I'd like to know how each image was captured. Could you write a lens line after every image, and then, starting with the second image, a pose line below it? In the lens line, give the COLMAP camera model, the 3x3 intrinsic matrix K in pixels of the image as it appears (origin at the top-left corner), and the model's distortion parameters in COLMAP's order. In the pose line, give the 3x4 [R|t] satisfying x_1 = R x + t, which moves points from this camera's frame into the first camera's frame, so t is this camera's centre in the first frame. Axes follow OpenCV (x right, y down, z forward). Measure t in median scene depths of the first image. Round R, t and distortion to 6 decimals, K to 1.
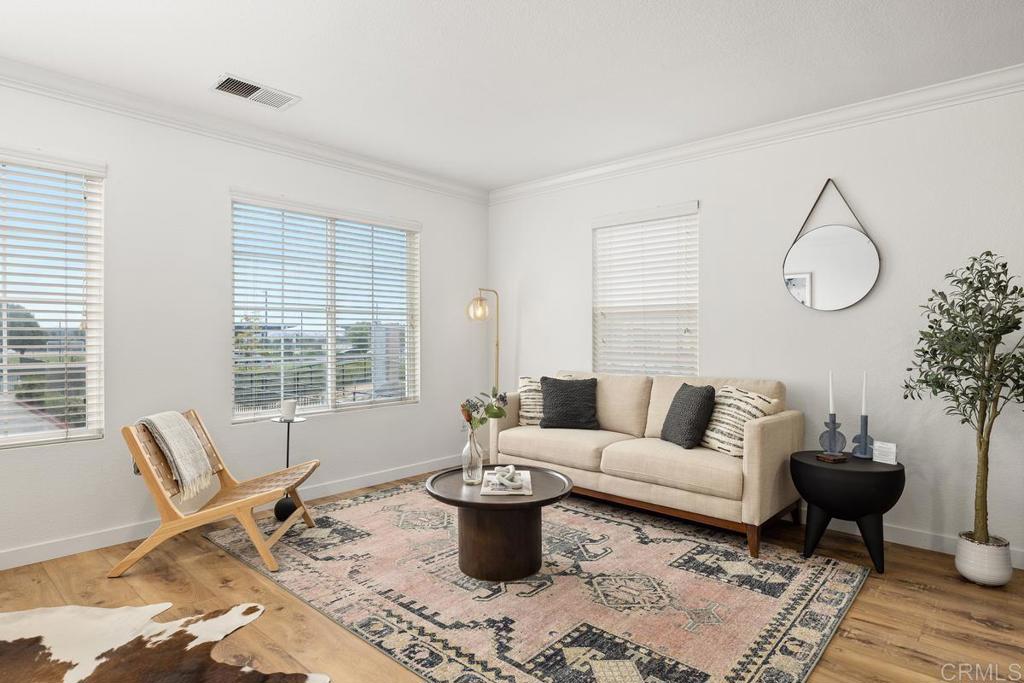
lens RADIAL K [[557.3, 0, 510.0], [0, 557.3, 338.8], [0, 0, 1]] dist [-0.002812, -0.000310]
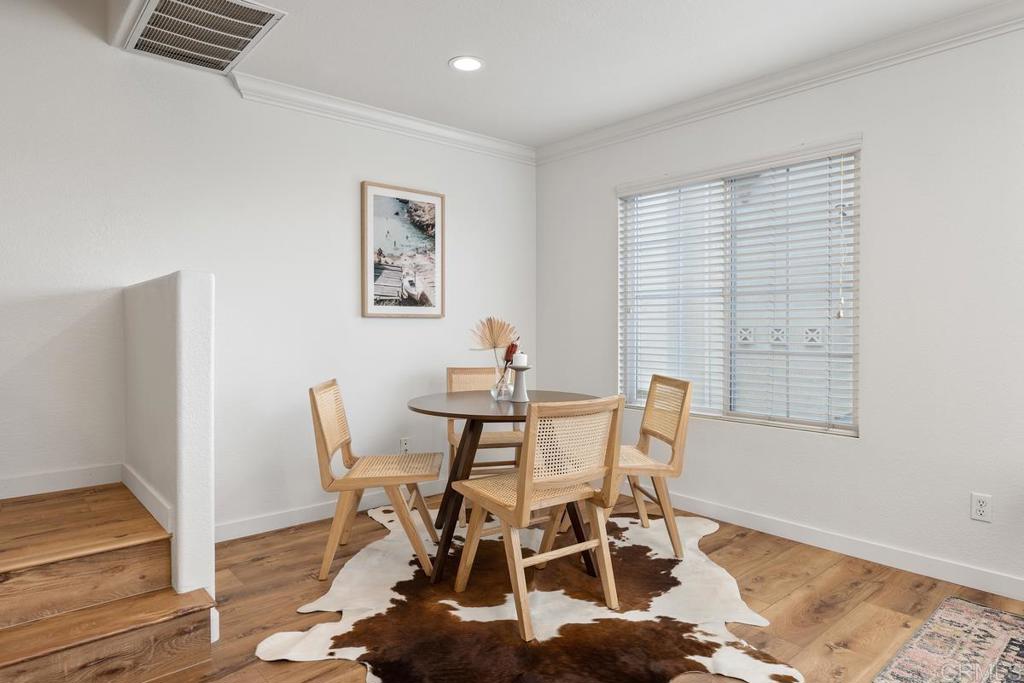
lens RADIAL K [[605.3, 0, 510.8], [0, 605.3, 337.7], [0, 0, 1]] dist [-0.001890, -0.000285]
pose [[-0.115630, 0.018580, -0.993119, 0.376153], [-0.001825, 0.999819, 0.018918, -0.001736], [0.993291, 0.004000, -0.115575, 0.667363]]
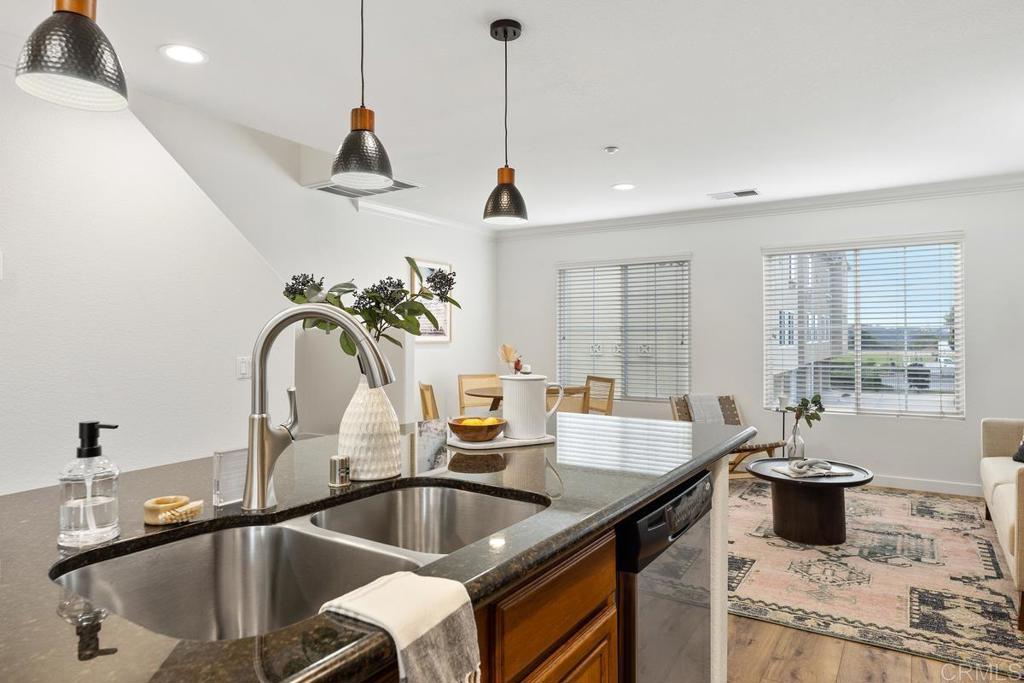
lens RADIAL K [[625.5, 0, 512.0], [0, 625.5, 341.5], [0, 0, 1]] dist [0.001474, 0.001885]
pose [[0.167409, 0.007584, -0.985858, 1.415945], [0.000304, 0.999970, 0.007744, -0.051620], [0.985888, -0.001596, 0.167401, 0.109416]]
